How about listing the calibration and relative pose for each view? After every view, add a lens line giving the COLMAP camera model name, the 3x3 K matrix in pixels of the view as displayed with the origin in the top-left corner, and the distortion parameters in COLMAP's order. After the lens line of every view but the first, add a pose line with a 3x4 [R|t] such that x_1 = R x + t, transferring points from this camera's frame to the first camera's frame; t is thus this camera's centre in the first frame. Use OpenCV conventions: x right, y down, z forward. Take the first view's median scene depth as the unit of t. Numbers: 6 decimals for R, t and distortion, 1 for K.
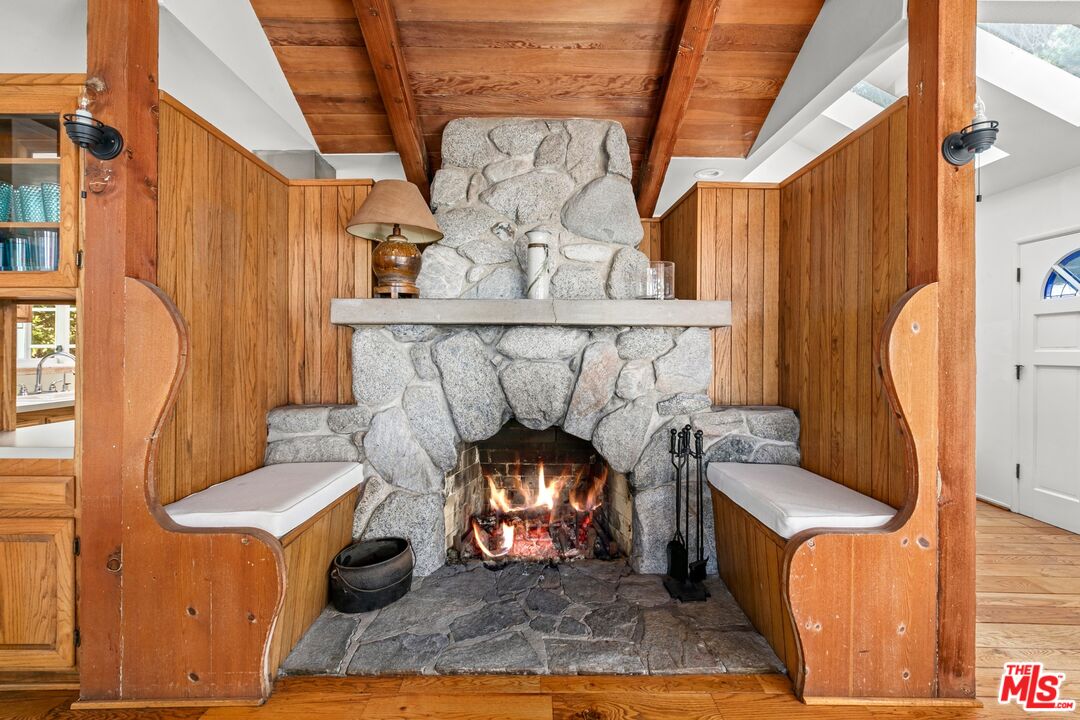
lens RADIAL K [[475.0, 0, 539.5], [0, 475.0, 350.1], [0, 0, 1]] dist [-0.000145, 0.000022]
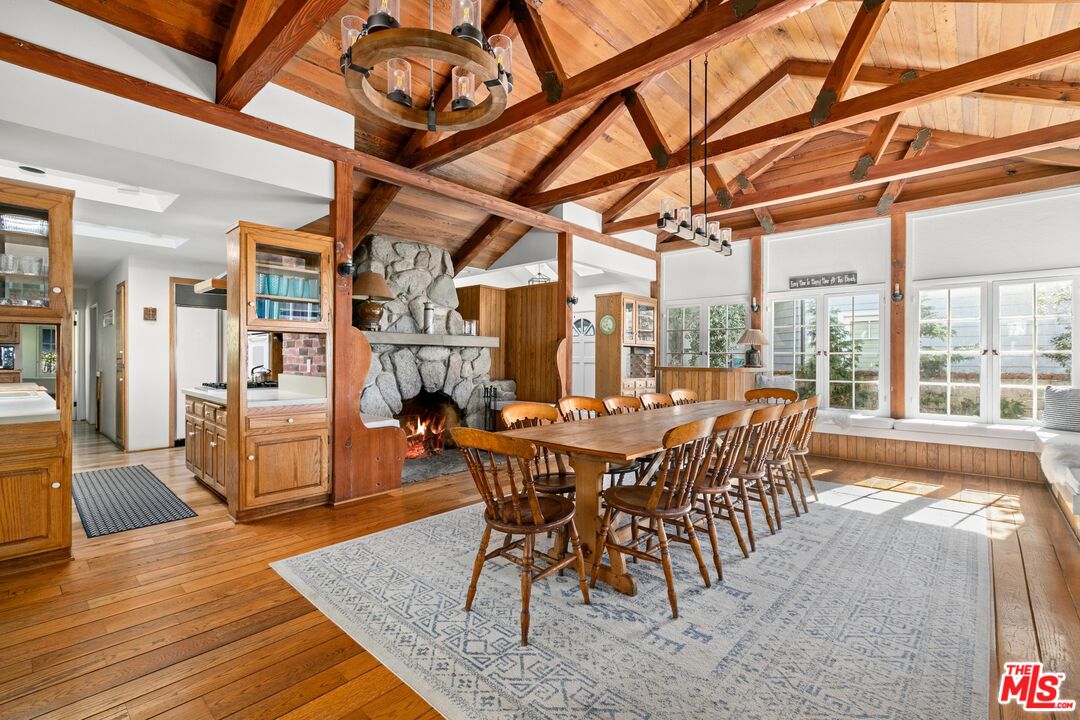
lens RADIAL K [[475.0, 0, 539.5], [0, 475.0, 350.1], [0, 0, 1]] dist [-0.000145, 0.000022]
pose [[0.686257, 0.010862, 0.727279, -1.281854], [-0.001367, 0.999906, -0.013643, -0.001180], [-0.727358, 0.008369, 0.686207, -0.894433]]
